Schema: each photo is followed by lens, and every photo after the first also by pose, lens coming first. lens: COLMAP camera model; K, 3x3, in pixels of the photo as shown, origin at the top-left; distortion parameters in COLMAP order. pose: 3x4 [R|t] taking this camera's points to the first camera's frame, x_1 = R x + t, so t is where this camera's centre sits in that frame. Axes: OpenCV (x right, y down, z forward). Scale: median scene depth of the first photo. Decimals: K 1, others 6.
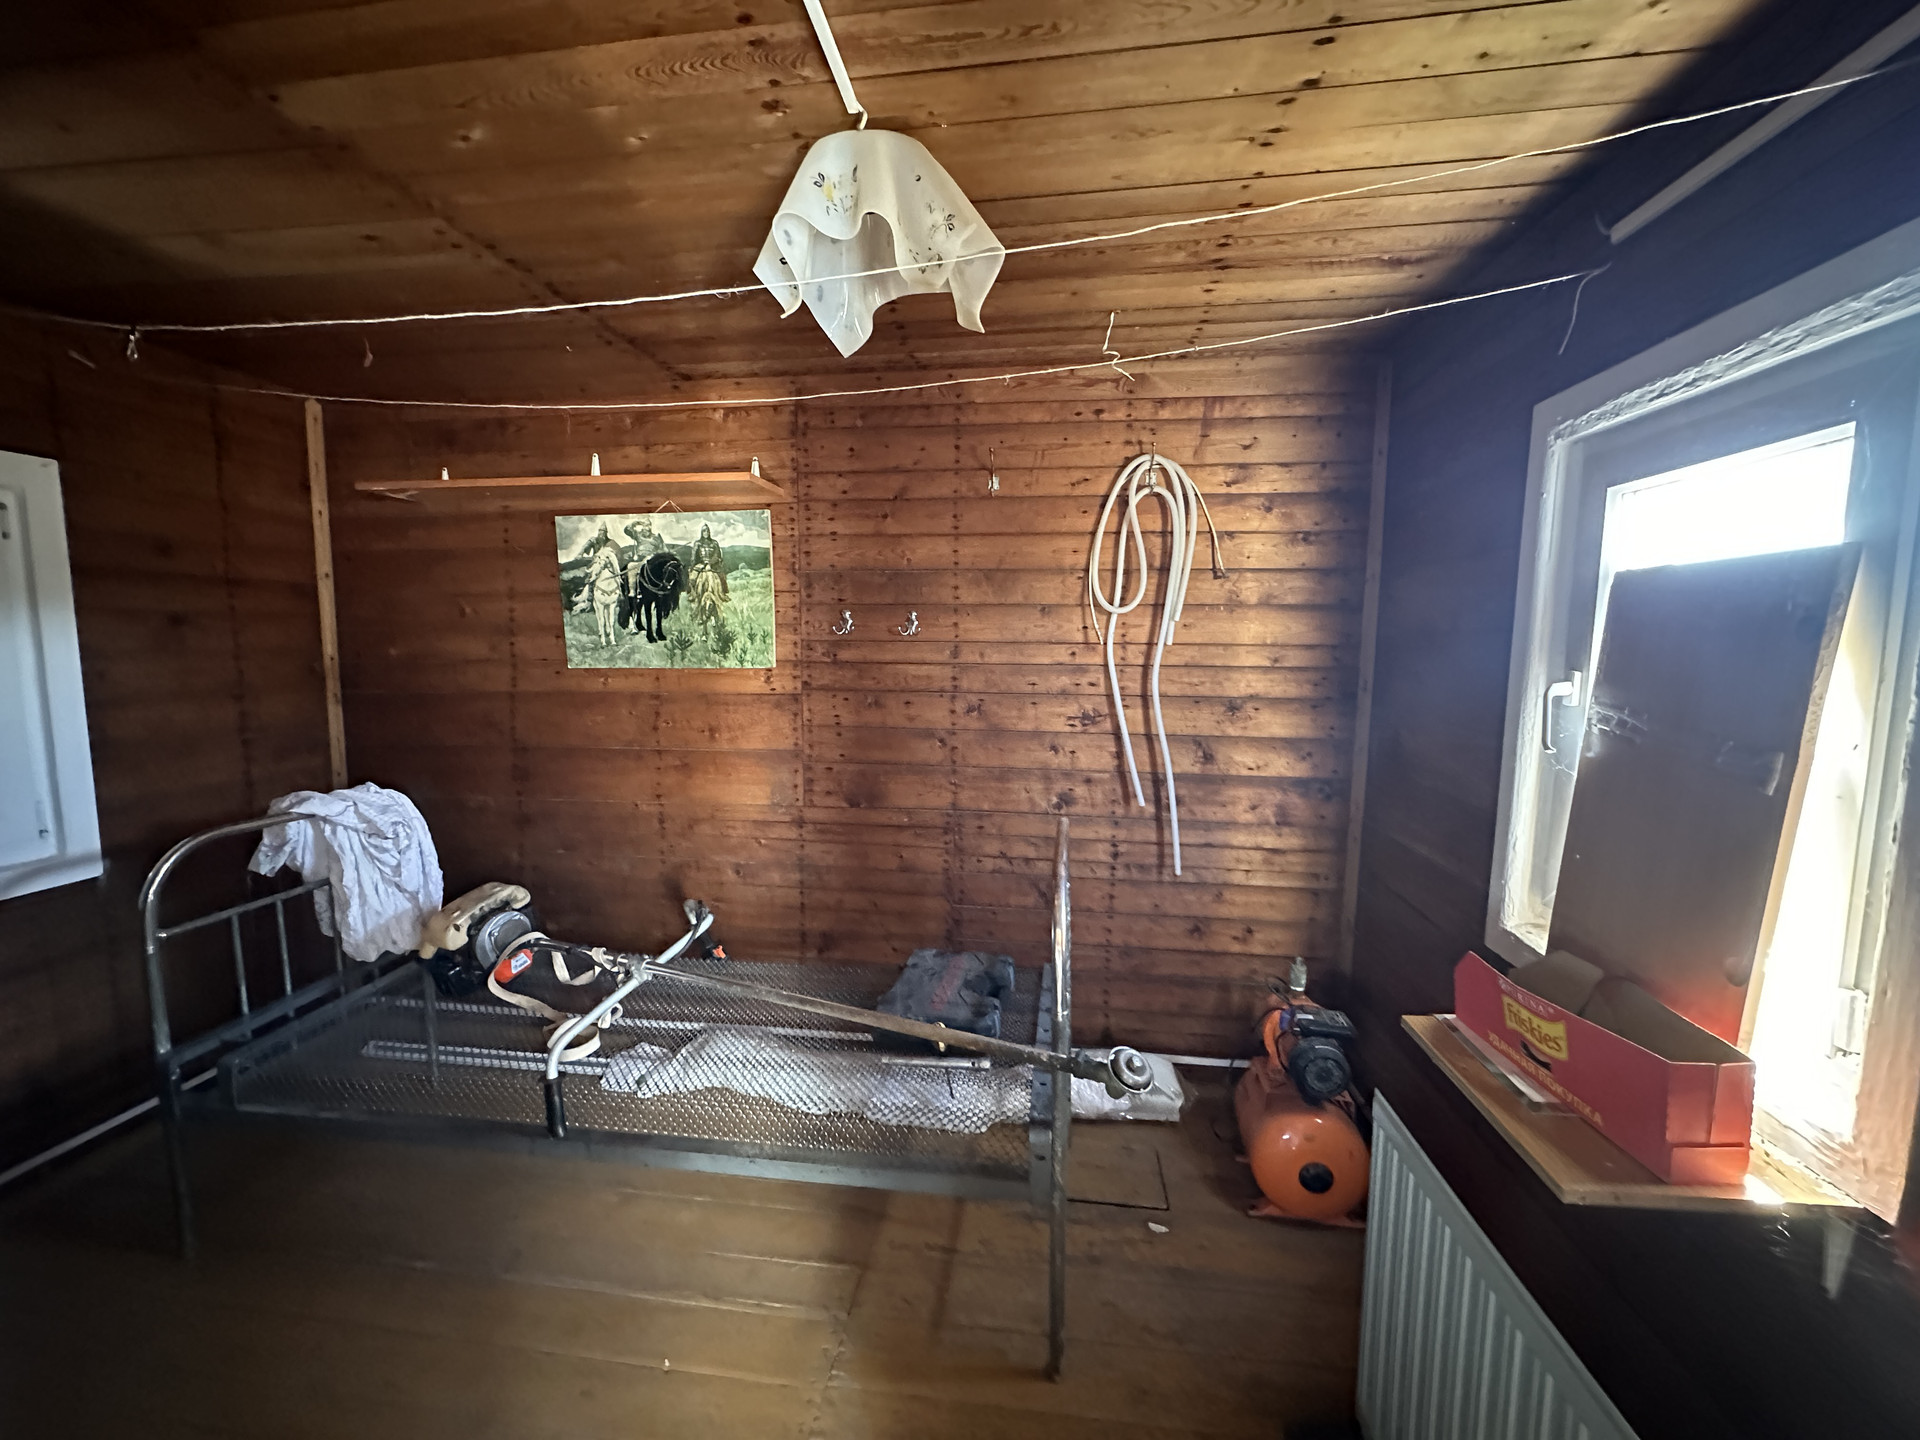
lens RADIAL K [[768.3, 0, 955.1], [0, 768.3, 721.6], [0, 0, 1]] dist [-0.004105, 0.001096]
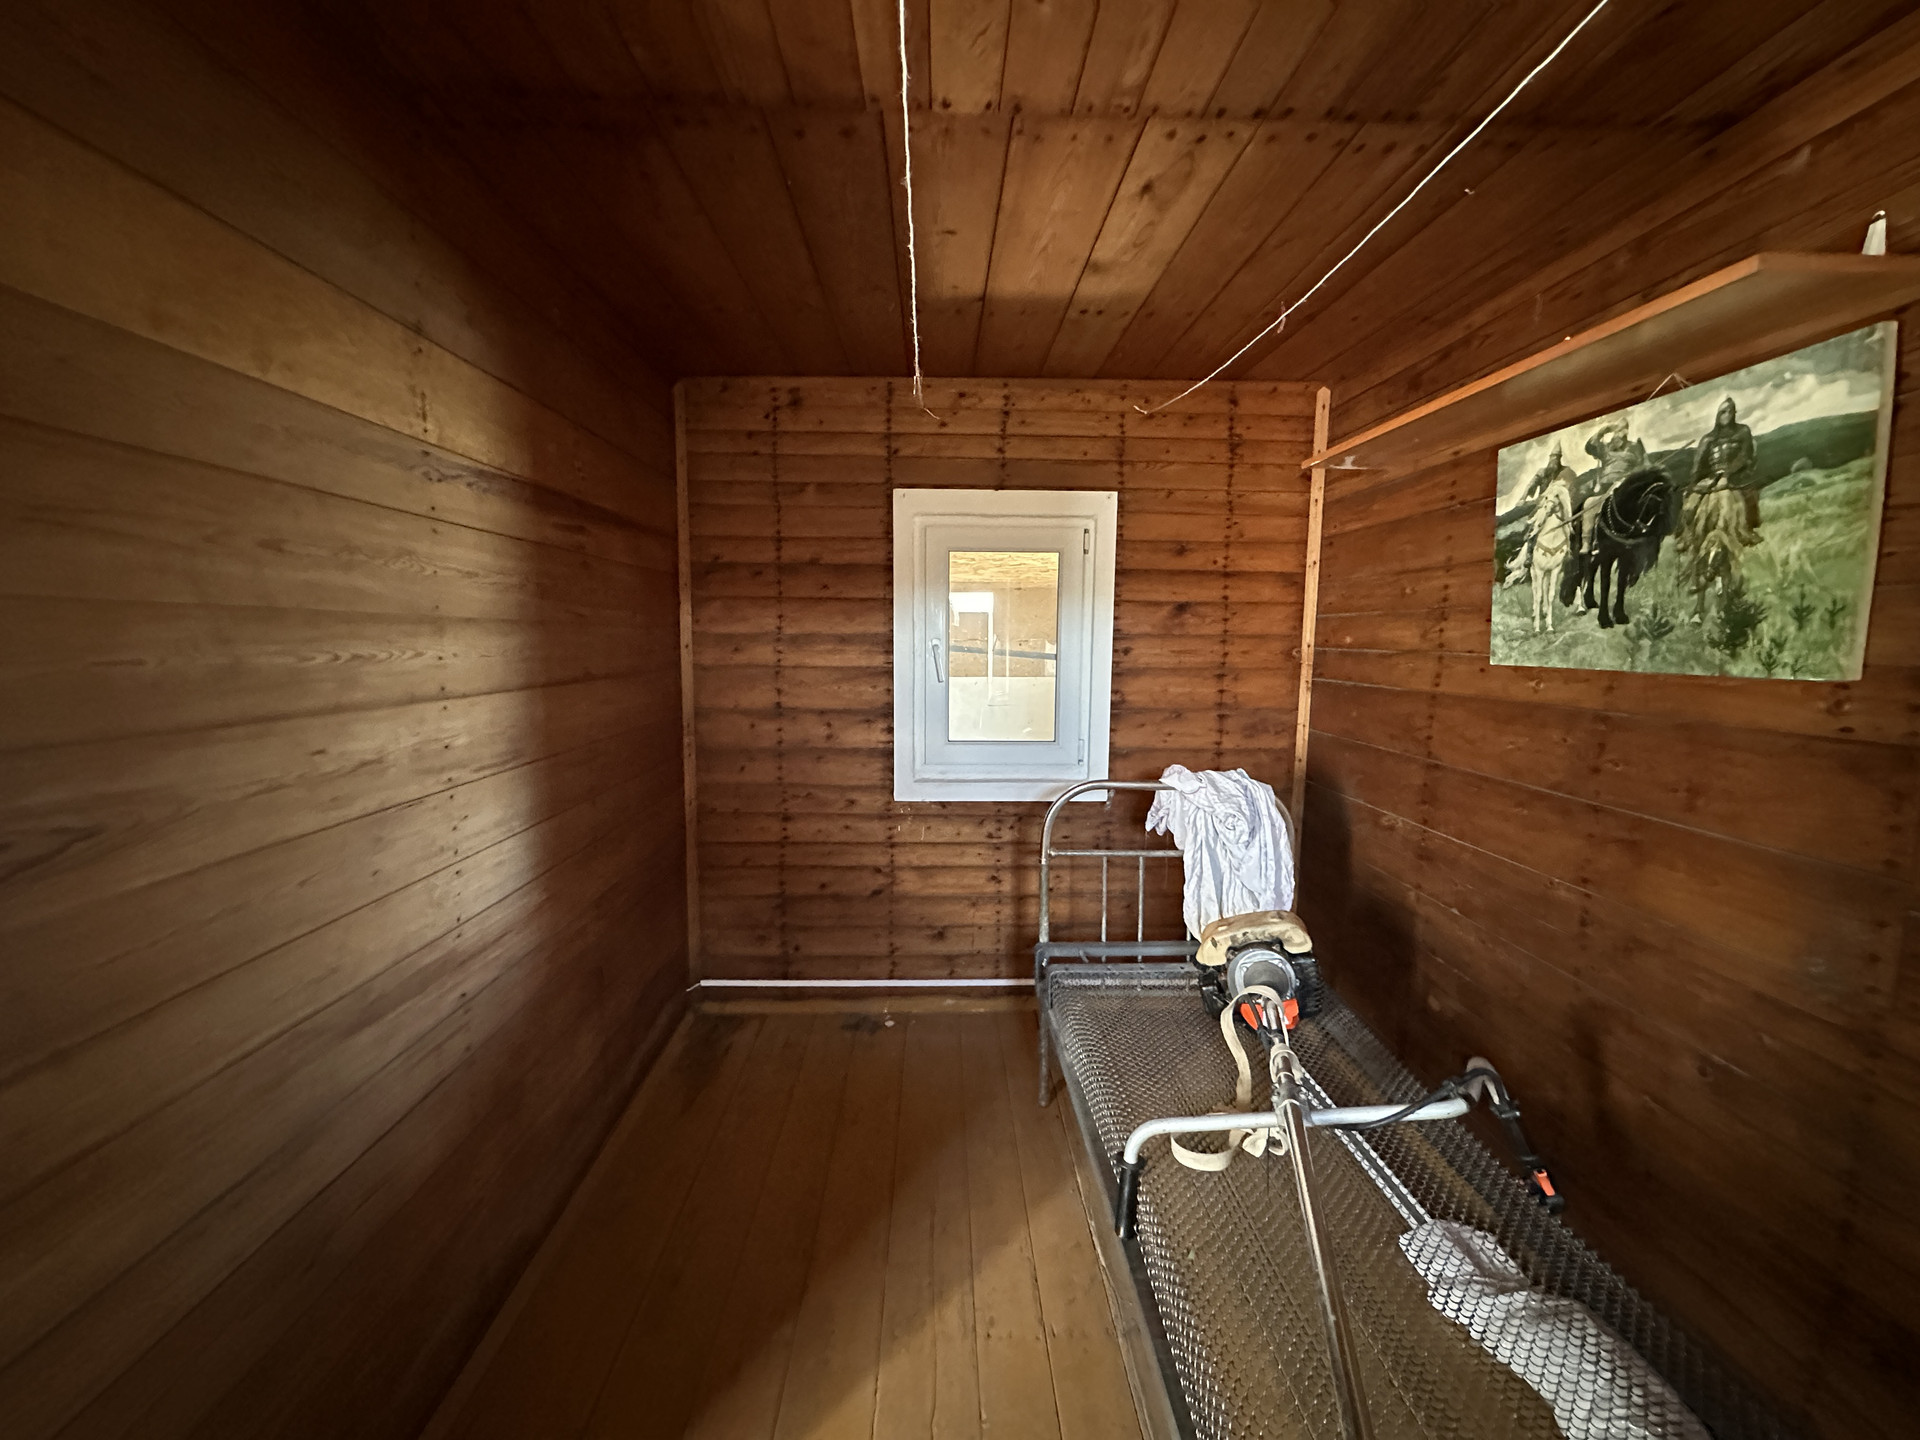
lens RADIAL K [[768.3, 0, 959.0], [0, 768.3, 718.3], [0, 0, 1]] dist [-0.004105, 0.001096]
pose [[0.167869, 0.111194, -0.979518, 0.116594], [-0.116188, 0.988925, 0.092350, -0.029957], [0.978938, 0.098305, 0.178929, 0.411160]]
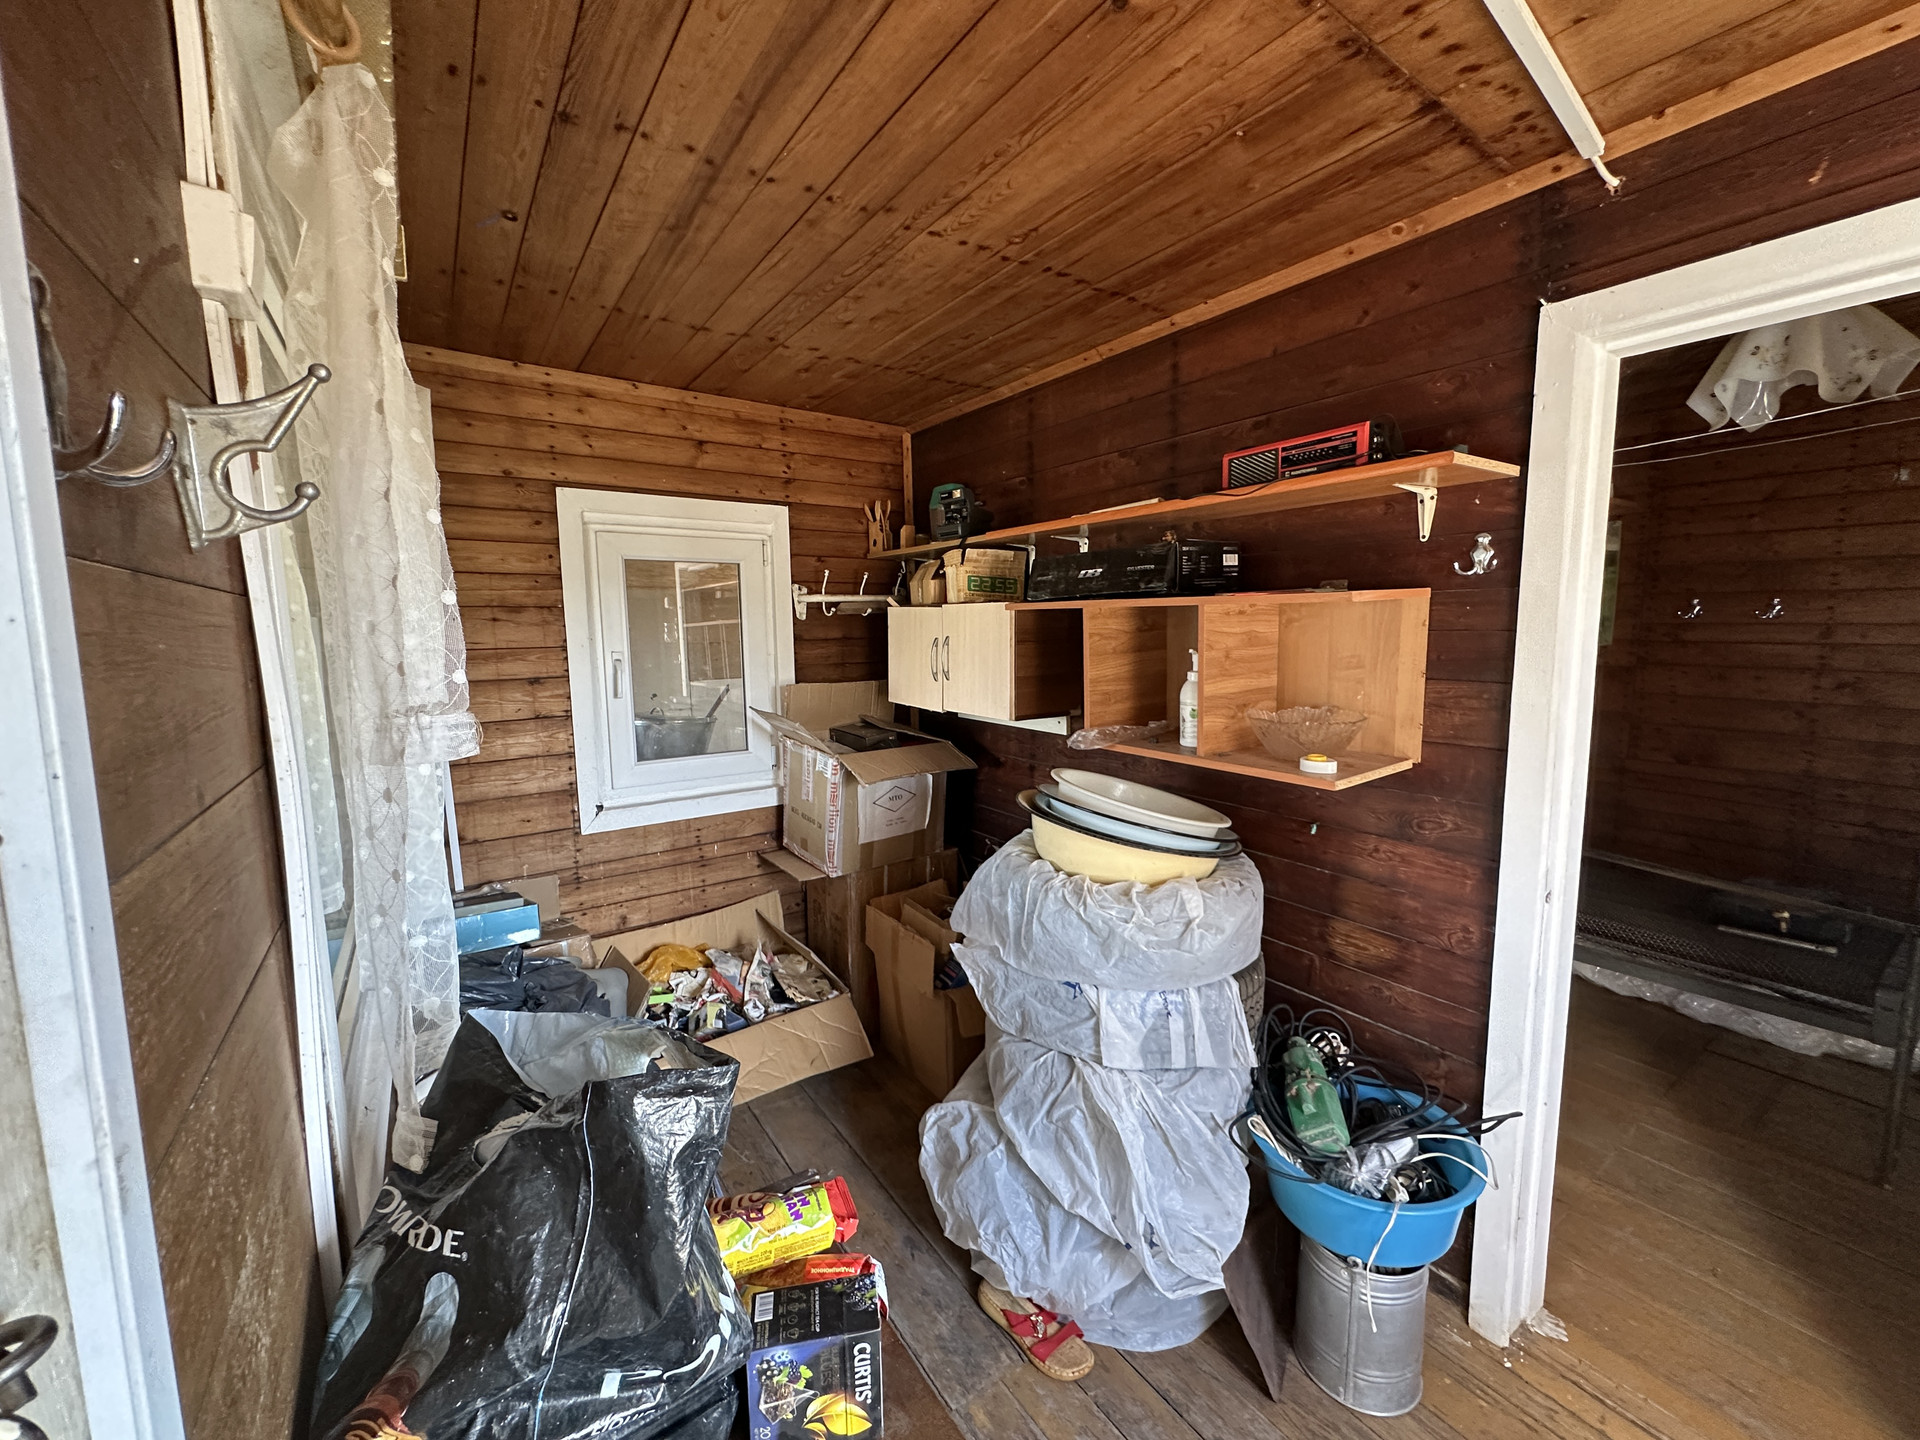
lens RADIAL K [[768.3, 0, 959.5], [0, 768.3, 717.7], [0, 0, 1]] dist [-0.004105, 0.001096]
pose [[0.679904, 0.082901, -0.728600, -0.034164], [-0.065979, 0.996475, 0.051811, 0.053166], [0.730327, 0.012846, 0.682977, -0.631585]]
